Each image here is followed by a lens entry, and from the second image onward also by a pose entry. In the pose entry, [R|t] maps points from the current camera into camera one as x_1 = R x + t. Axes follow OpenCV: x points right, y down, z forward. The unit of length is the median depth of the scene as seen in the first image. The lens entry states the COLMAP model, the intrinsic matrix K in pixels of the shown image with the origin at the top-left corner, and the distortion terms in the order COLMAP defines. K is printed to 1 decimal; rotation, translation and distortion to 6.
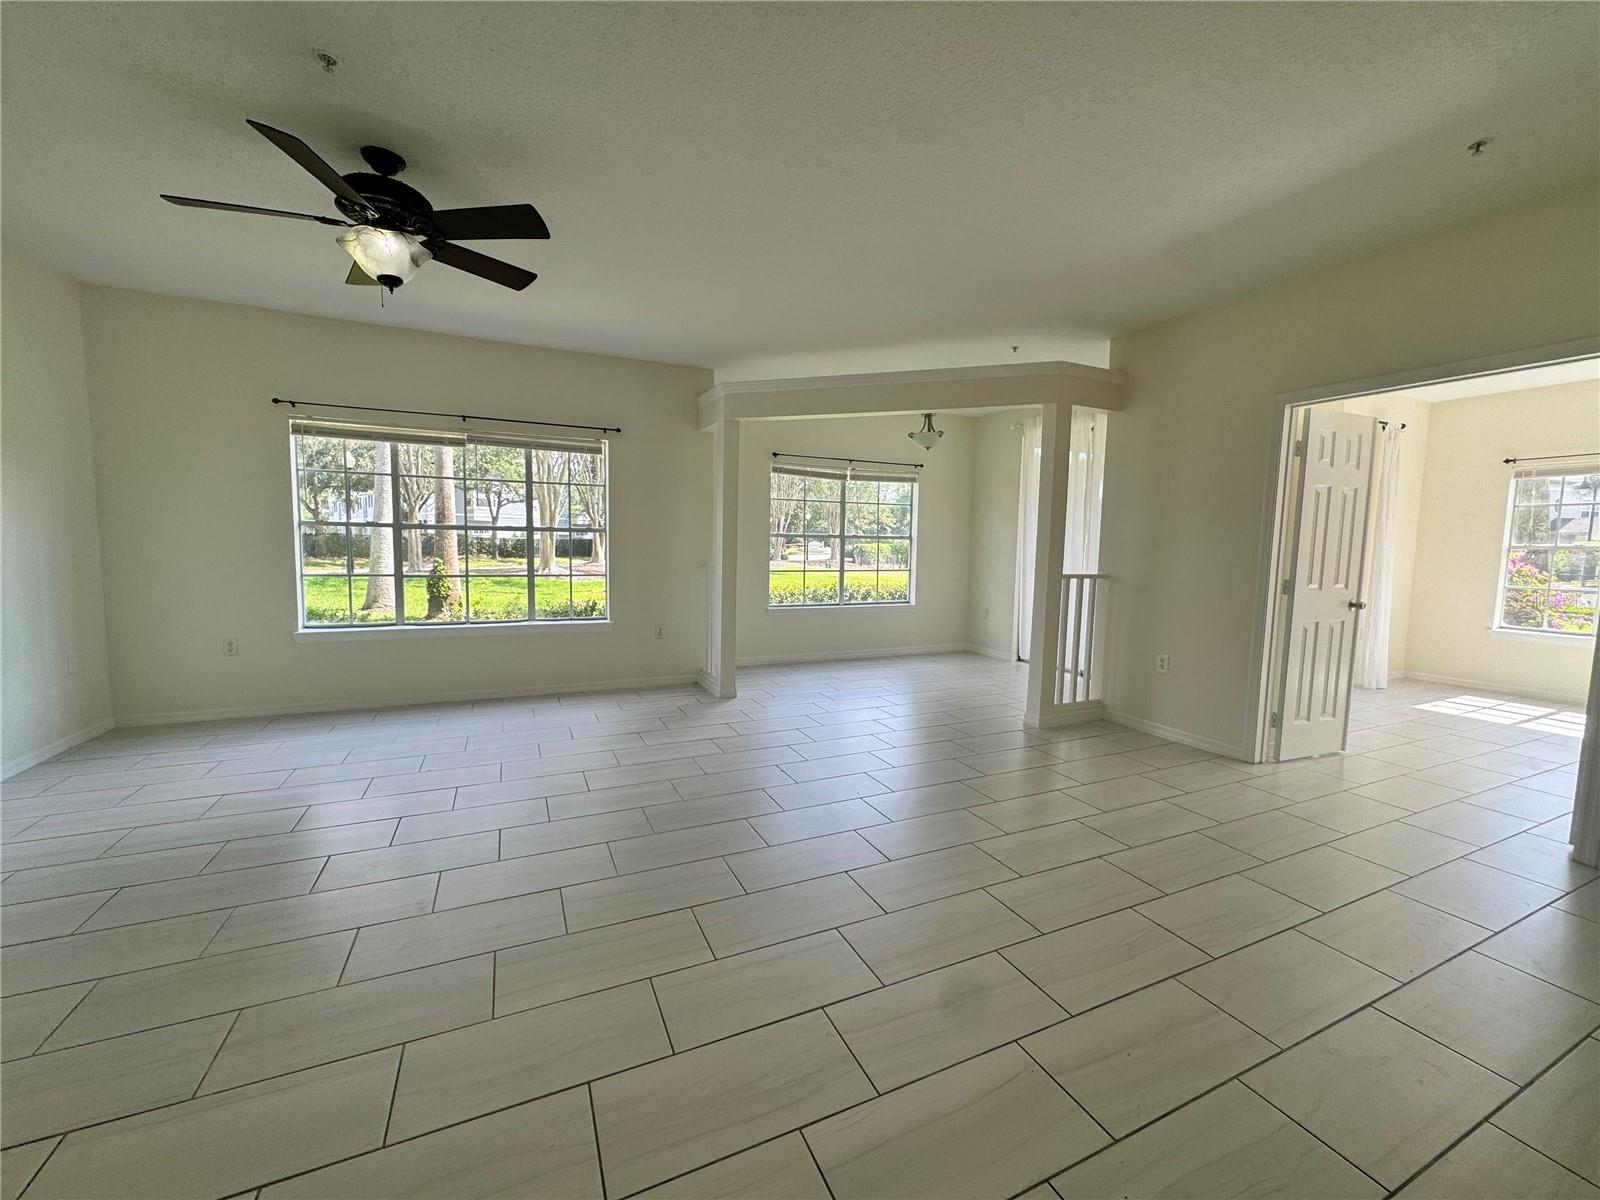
lens RADIAL K [[639.7, 0, 803.3], [0, 639.7, 599.4], [0, 0, 1]] dist [-0.002354, -0.000329]
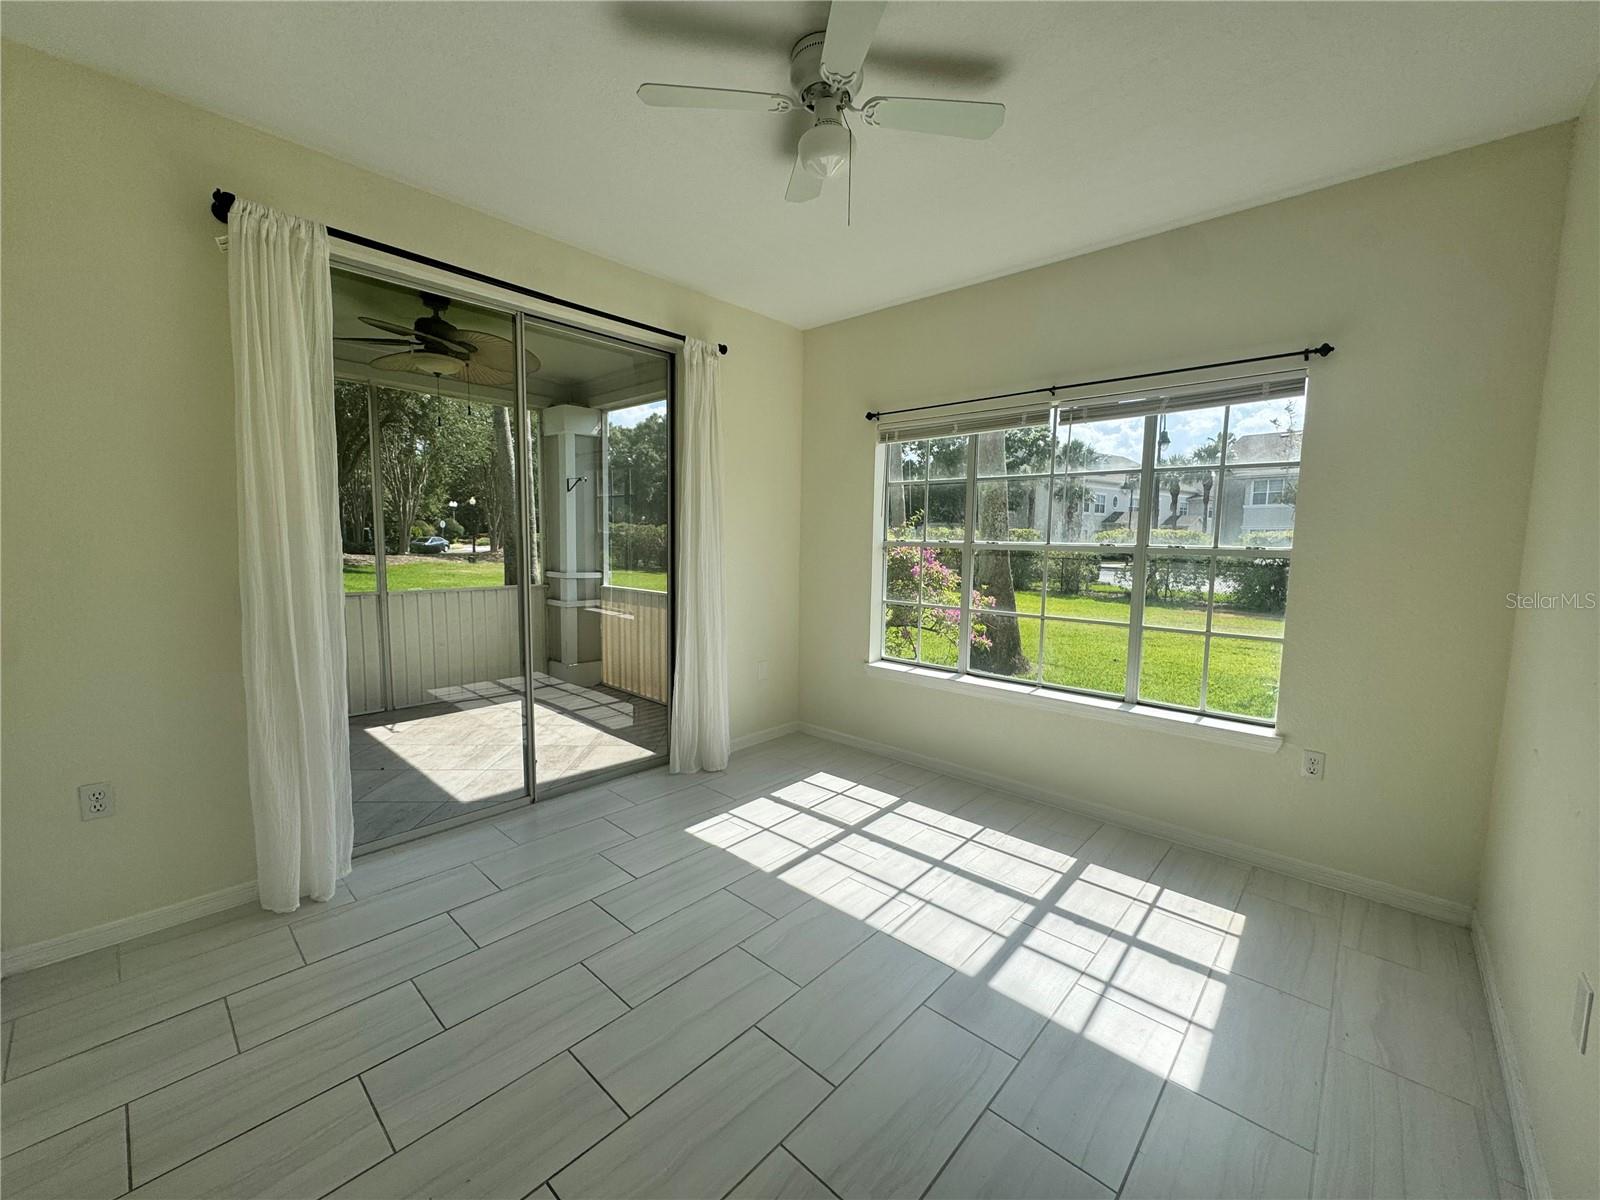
lens RADIAL K [[638.7, 0, 804.9], [0, 638.7, 600.6], [0, 0, 1]] dist [-0.001706, -0.000178]
pose [[0.921735, -0.043526, 0.385371, 0.930370], [0.036180, 0.998999, 0.026295, -0.051111], [-0.386130, -0.010294, 0.922387, 0.485058]]
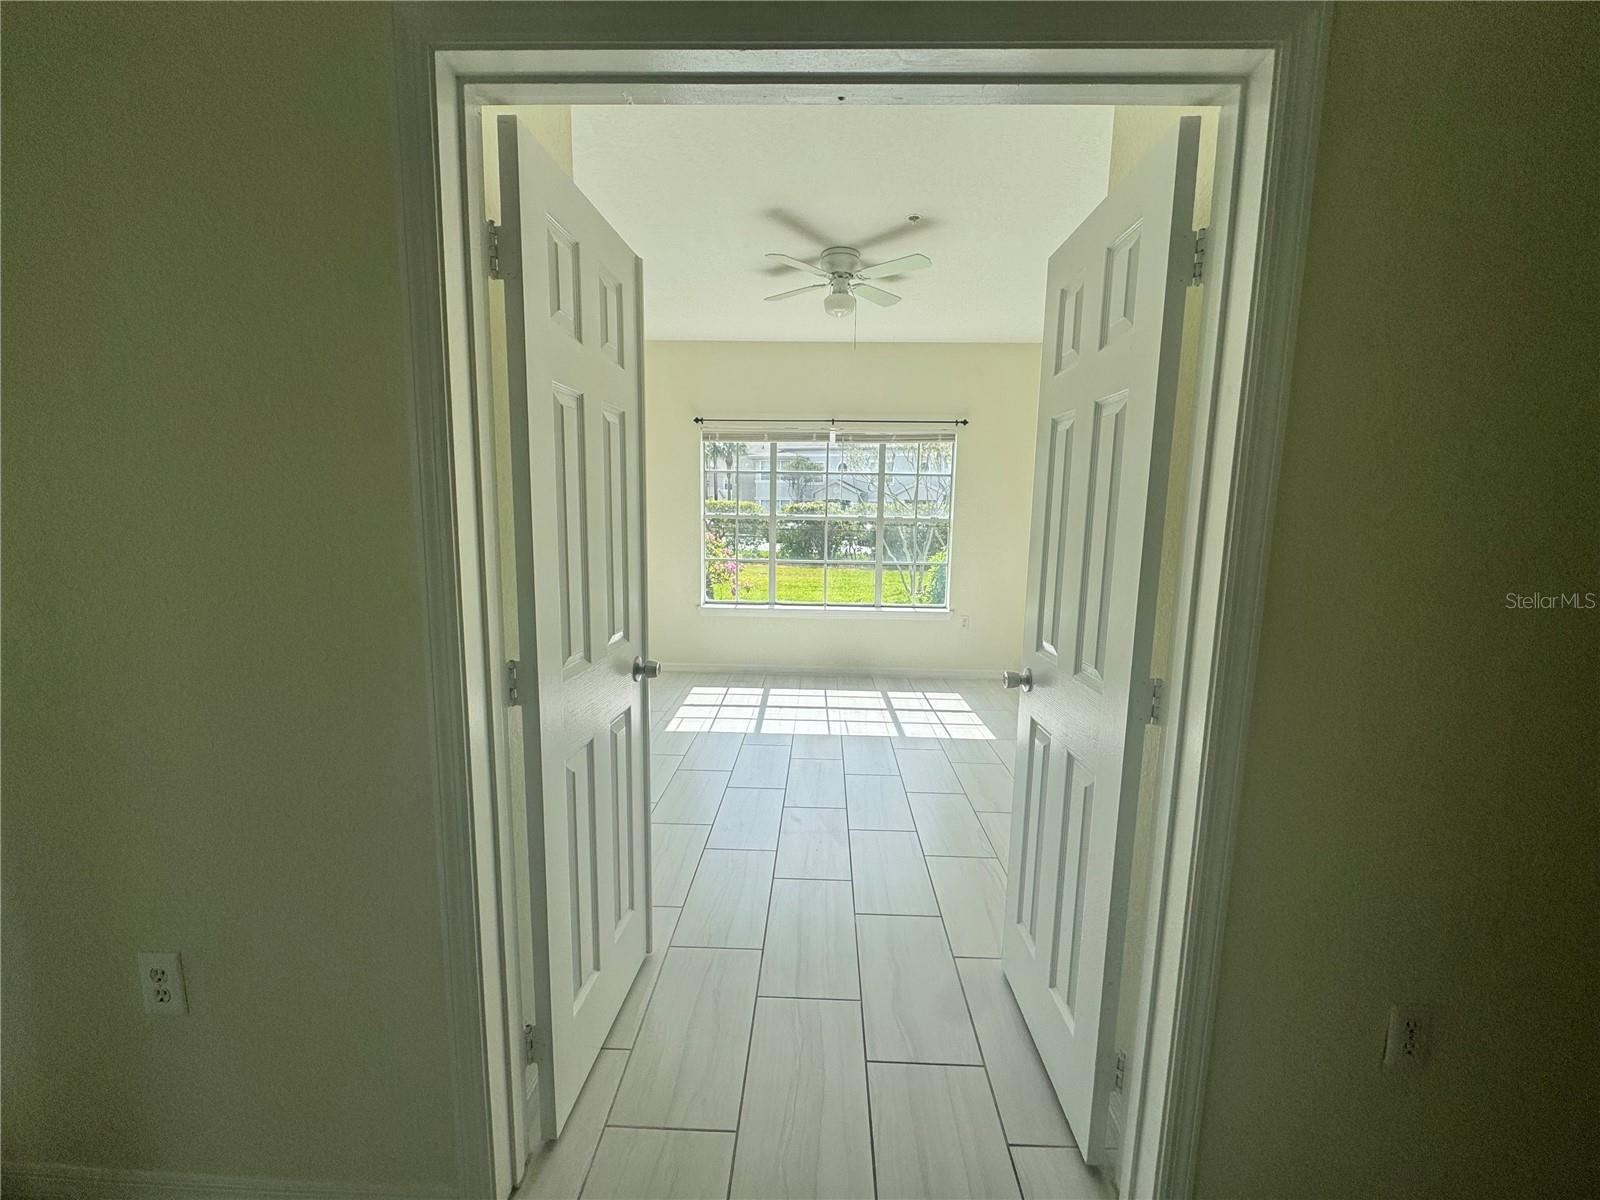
lens RADIAL K [[639.7, 0, 803.3], [0, 639.7, 599.4], [0, 0, 1]] dist [-0.002354, -0.000329]
pose [[0.451680, -0.133619, 0.882117, 0.414184], [0.071979, 0.990956, 0.113250, -0.069932], [-0.889272, 0.012341, 0.457213, 0.551517]]
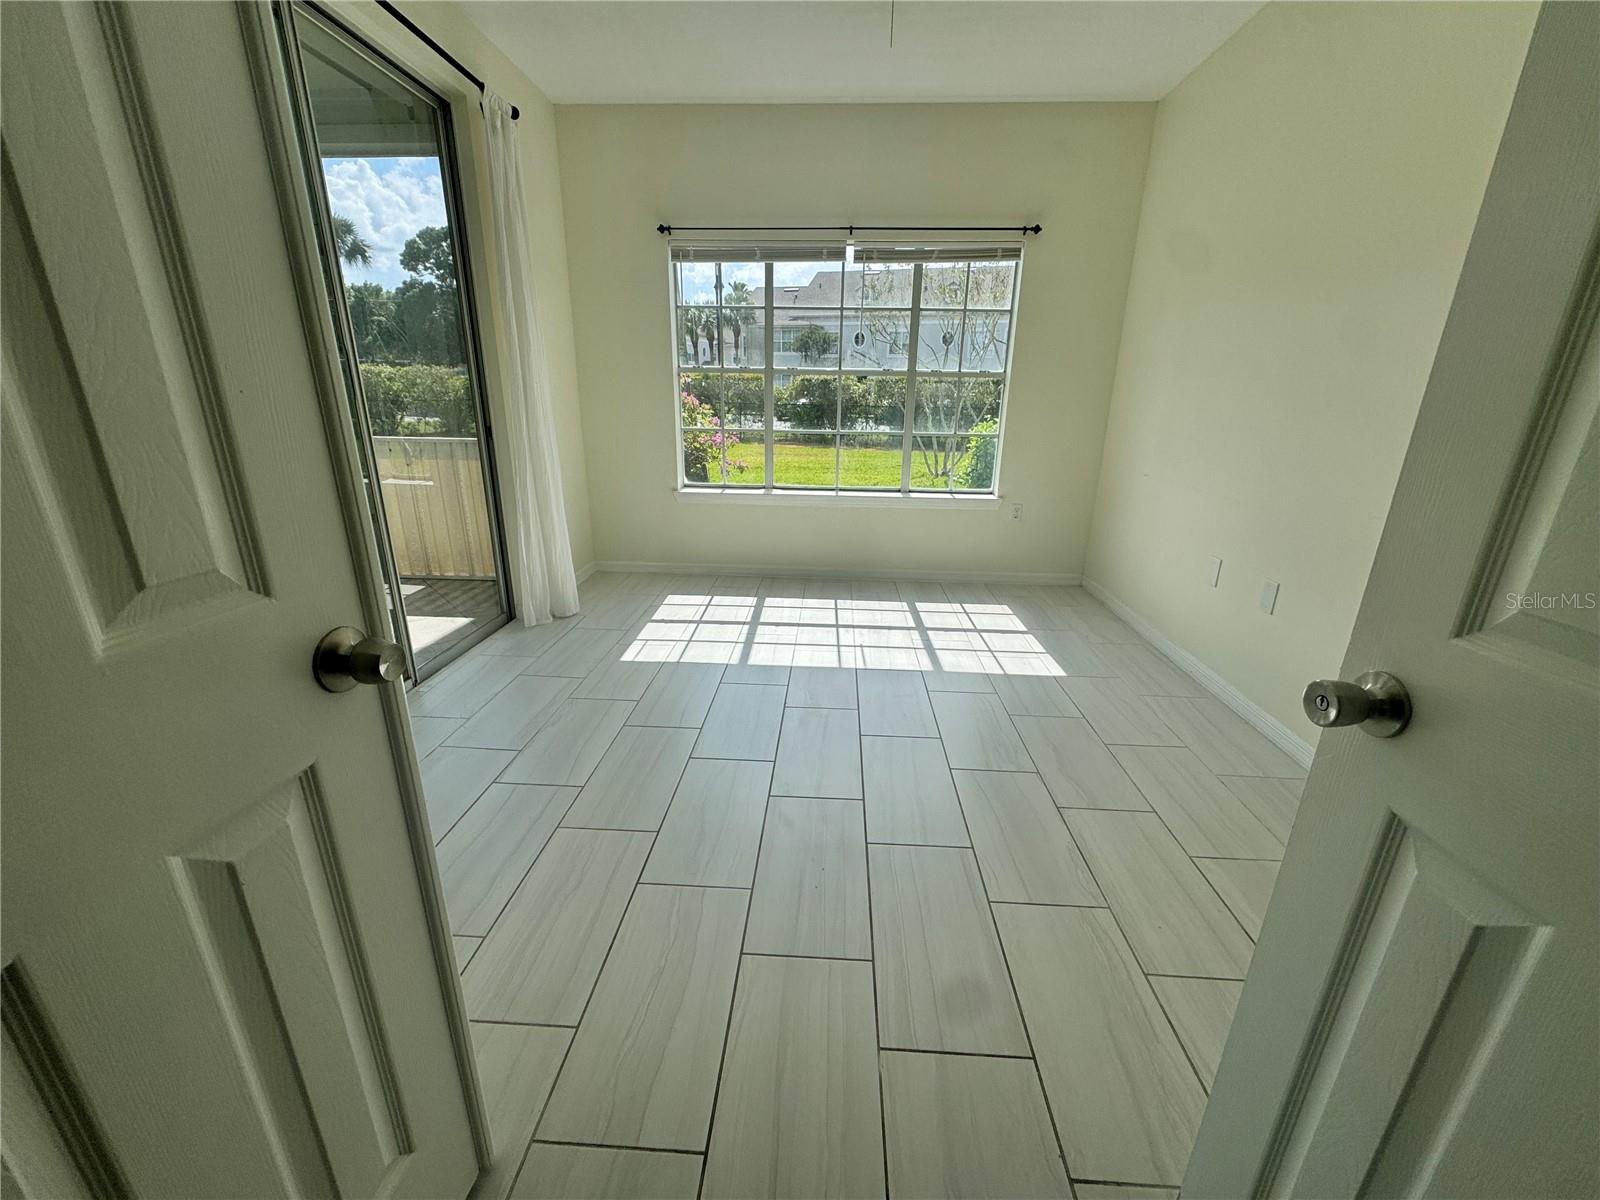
lens RADIAL K [[638.7, 0, 804.9], [0, 638.7, 600.6], [0, 0, 1]] dist [-0.001706, -0.000178]
pose [[0.468245, -0.288314, 0.835237, 0.629731], [0.071532, 0.954534, 0.289392, -0.040886], [-0.880698, -0.075760, 0.467580, 0.651315]]
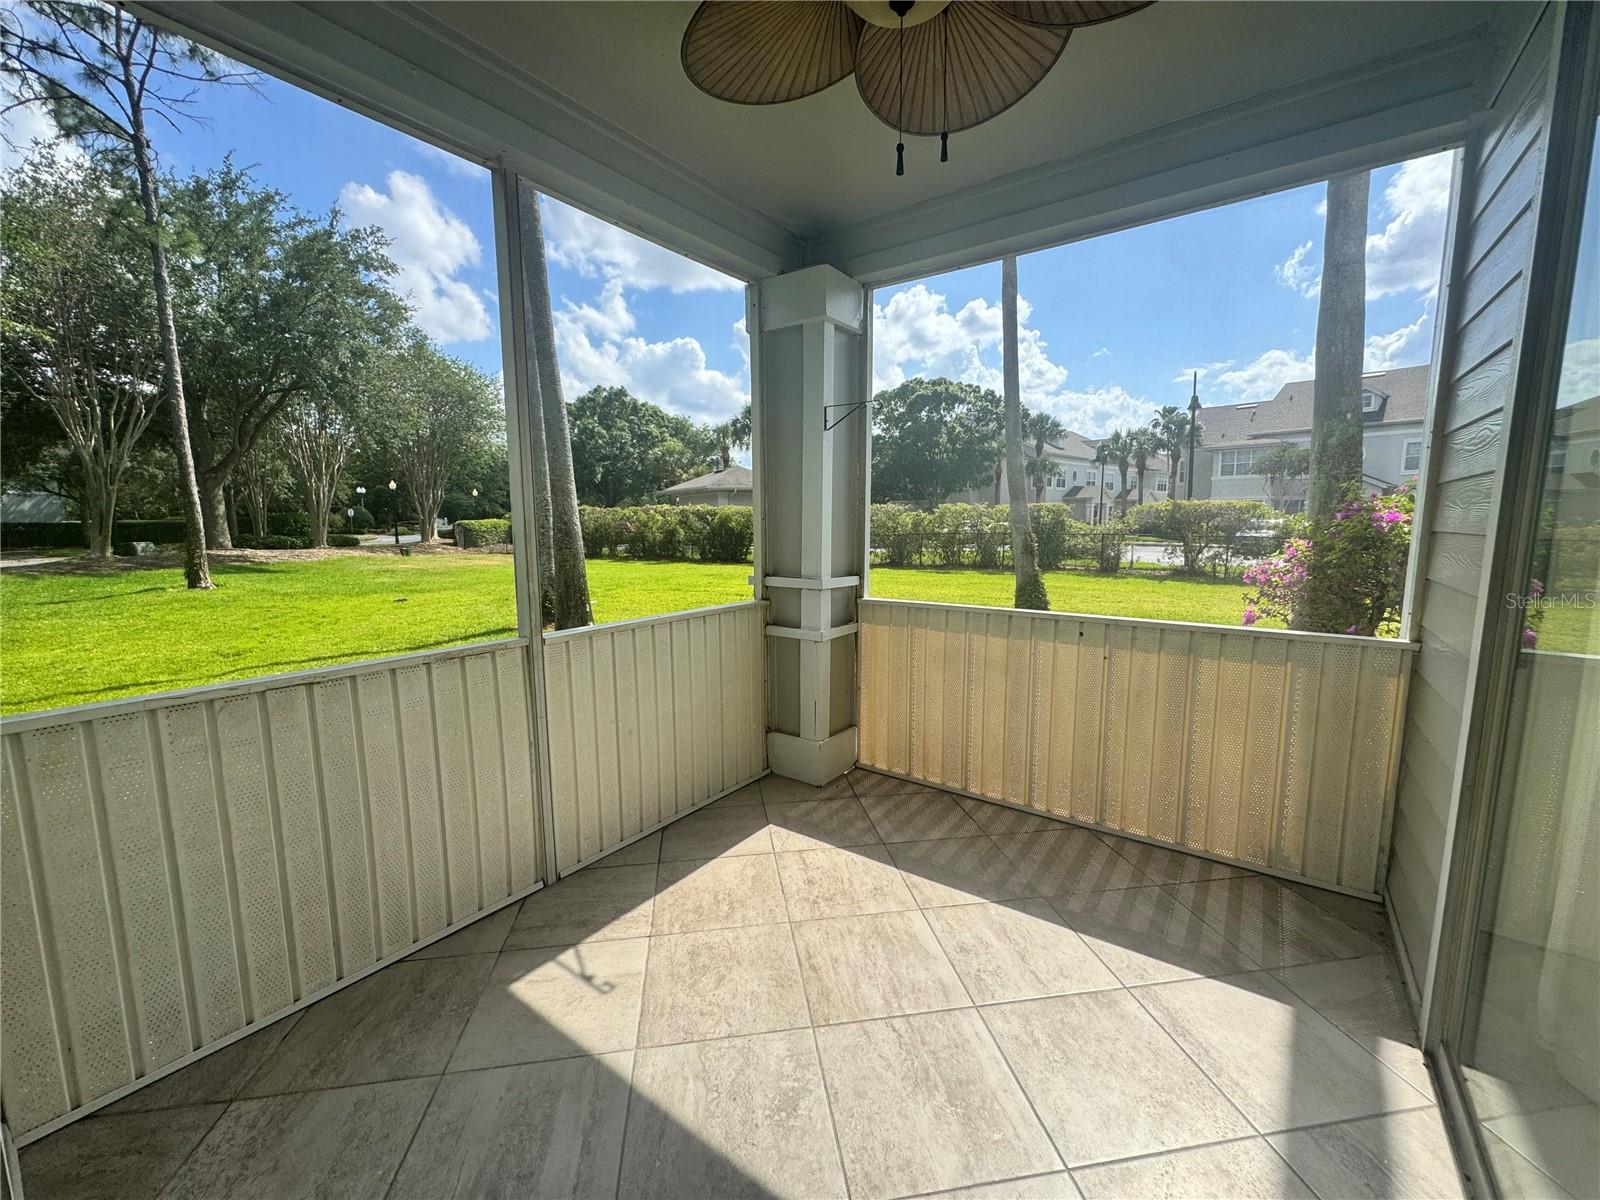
lens RADIAL K [[639.7, 0, 803.3], [0, 639.7, 599.4], [0, 0, 1]] dist [-0.002354, -0.000329]
pose [[0.872440, -0.085413, 0.481200, 0.652638], [0.065089, 0.996145, 0.058807, -0.105947], [-0.484368, -0.019985, 0.874636, 1.172567]]
